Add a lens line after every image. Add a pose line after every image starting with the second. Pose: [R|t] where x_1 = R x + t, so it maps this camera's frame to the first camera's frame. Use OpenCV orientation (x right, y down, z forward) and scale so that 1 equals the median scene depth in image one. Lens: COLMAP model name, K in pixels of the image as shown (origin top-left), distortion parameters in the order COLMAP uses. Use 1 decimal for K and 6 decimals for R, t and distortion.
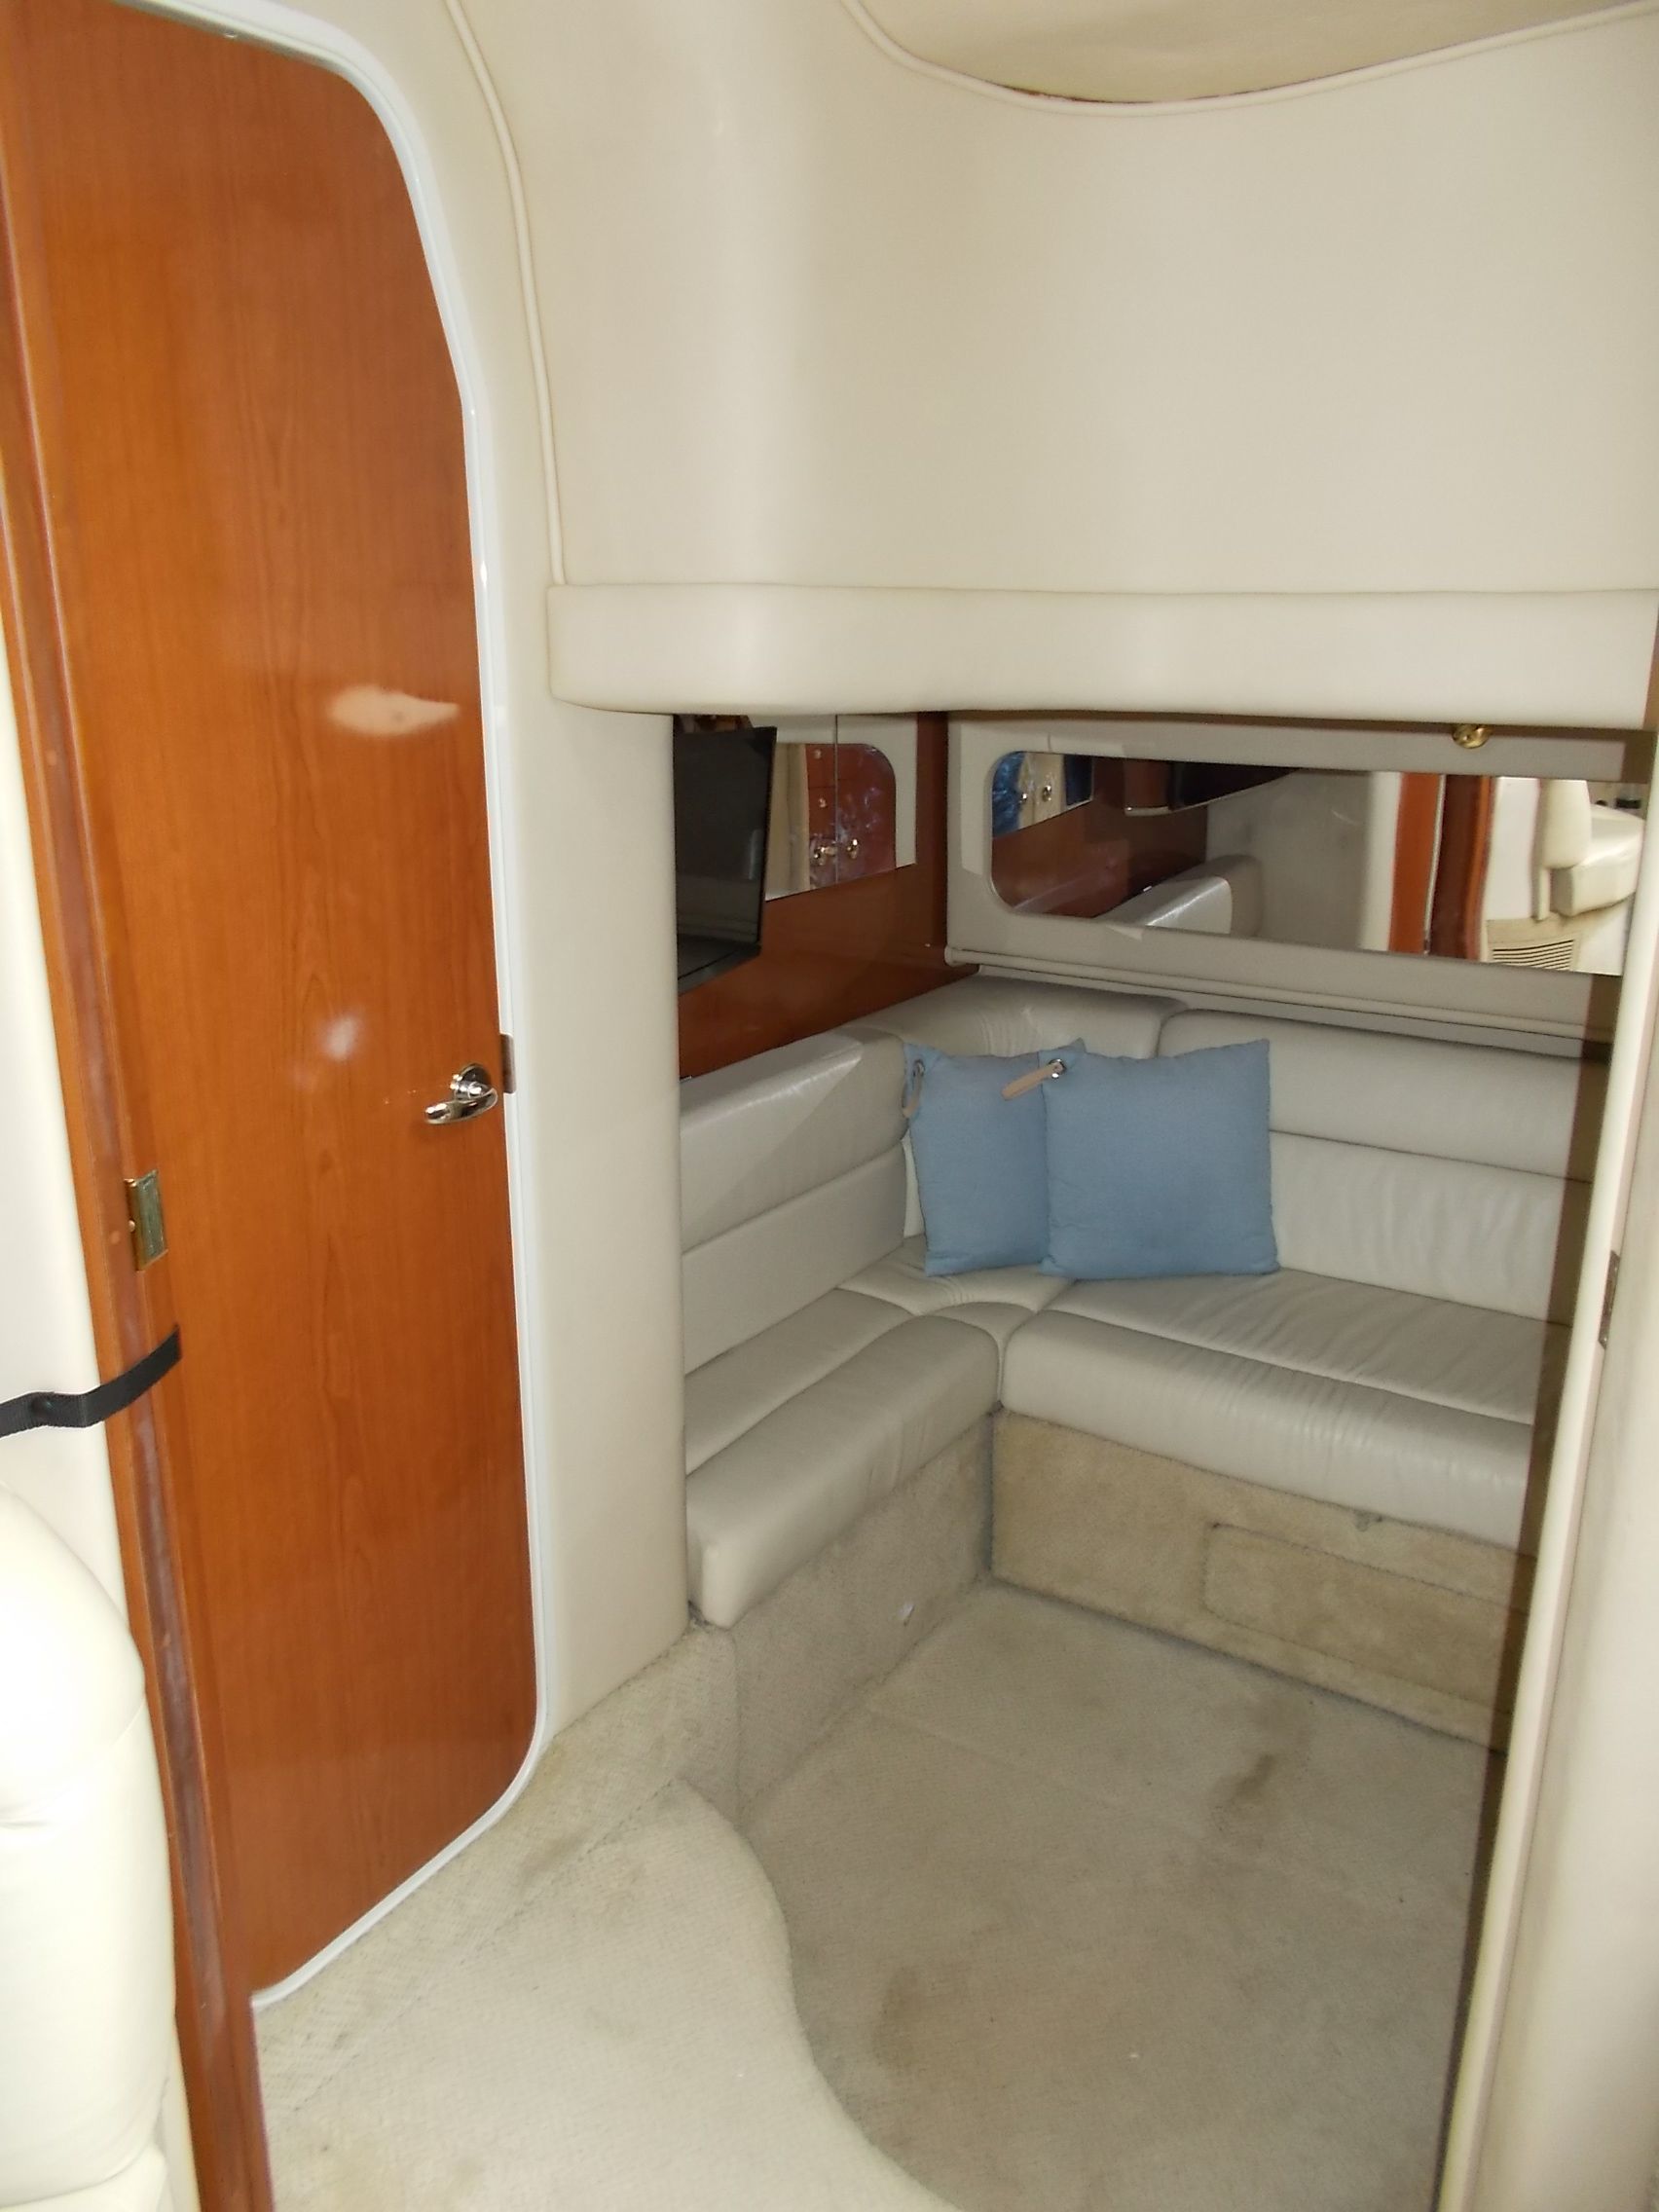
lens RADIAL K [[1673.8, 0, 833.2], [0, 1673.8, 1107.1], [0, 0, 1]] dist [-0.008877, 0.037811]
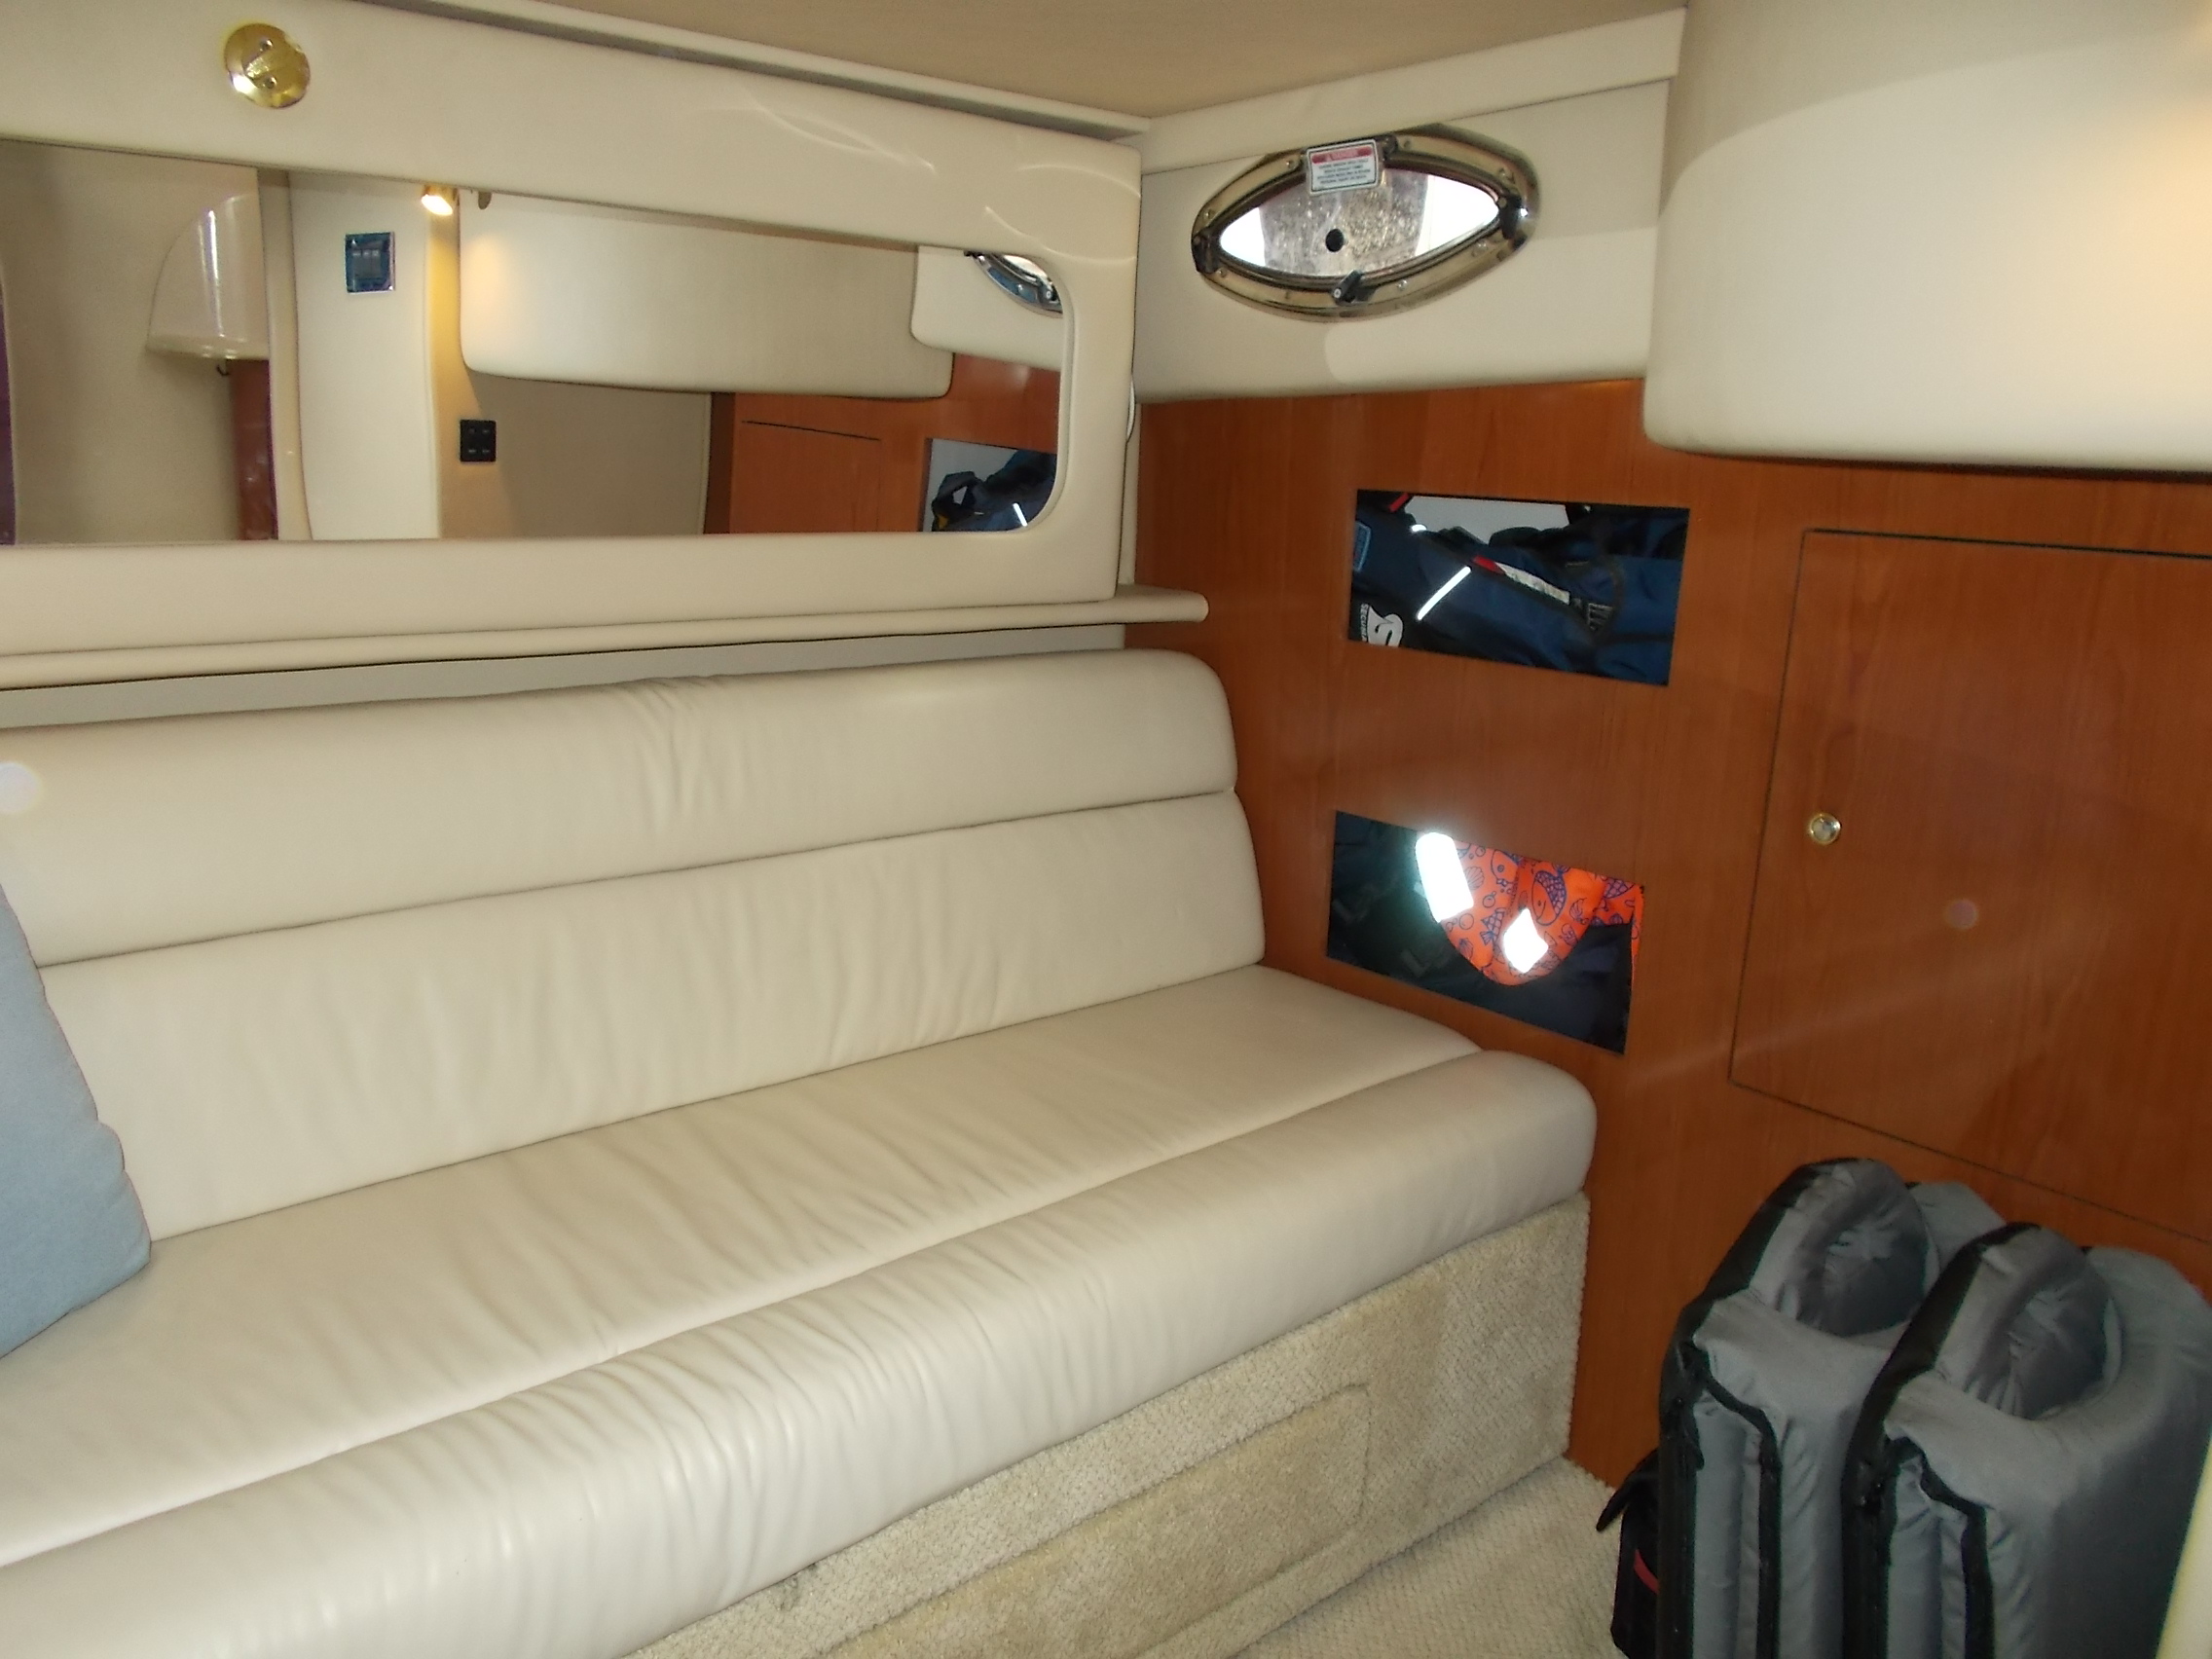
lens RADIAL K [[1695.6, 0, 1108.0], [0, 1695.6, 825.1], [0, 0, 1]] dist [0.005864, -0.000981]
pose [[0.281915, -0.211125, 0.935922, -0.073212], [0.240452, 0.959904, 0.144107, -0.019319], [-0.928820, 0.184419, 0.321377, 0.629495]]
